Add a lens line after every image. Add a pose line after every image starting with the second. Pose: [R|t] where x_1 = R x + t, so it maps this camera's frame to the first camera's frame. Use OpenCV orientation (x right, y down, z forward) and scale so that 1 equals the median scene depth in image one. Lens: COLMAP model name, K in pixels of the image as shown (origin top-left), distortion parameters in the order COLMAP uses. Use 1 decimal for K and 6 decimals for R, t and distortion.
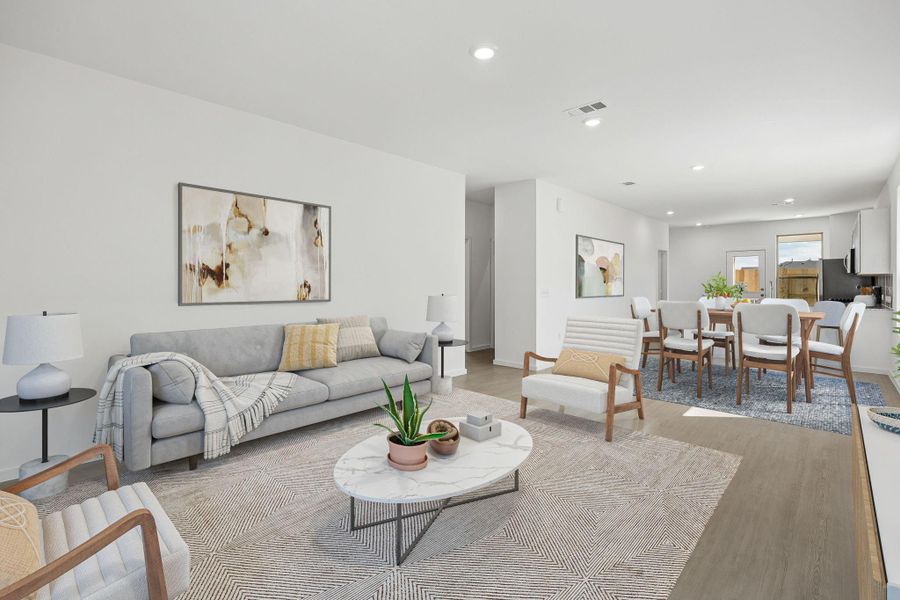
lens RADIAL K [[417.4, 0, 437.3], [0, 417.4, 284.5], [0, 0, 1]] dist [-0.002031, -0.000125]
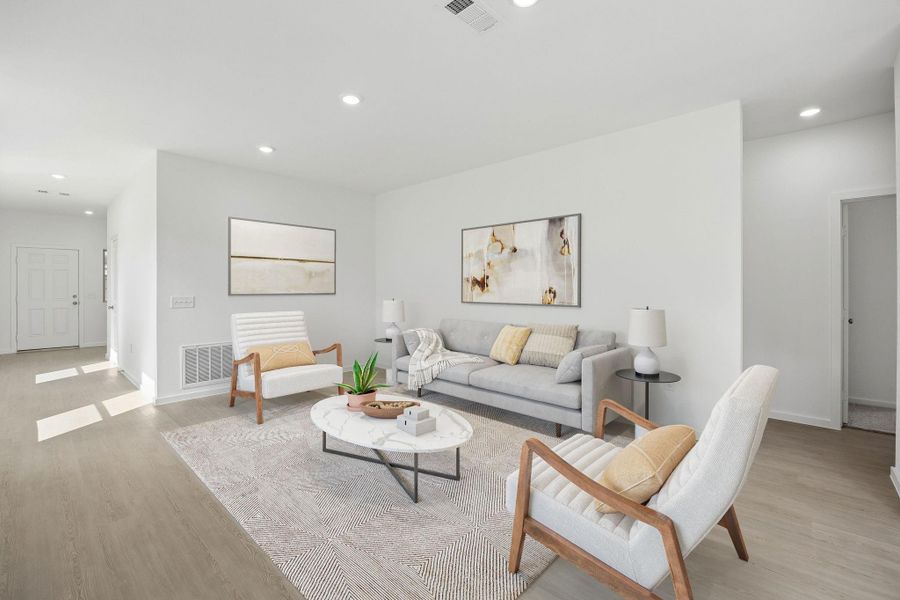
lens RADIAL K [[417.4, 0, 437.3], [0, 417.4, 284.5], [0, 0, 1]] dist [-0.002031, -0.000125]
pose [[-0.030998, 0.003931, -0.999512, 0.899238], [0.005596, 0.999977, 0.003759, -0.024609], [0.999504, -0.005477, -0.031019, 0.807483]]
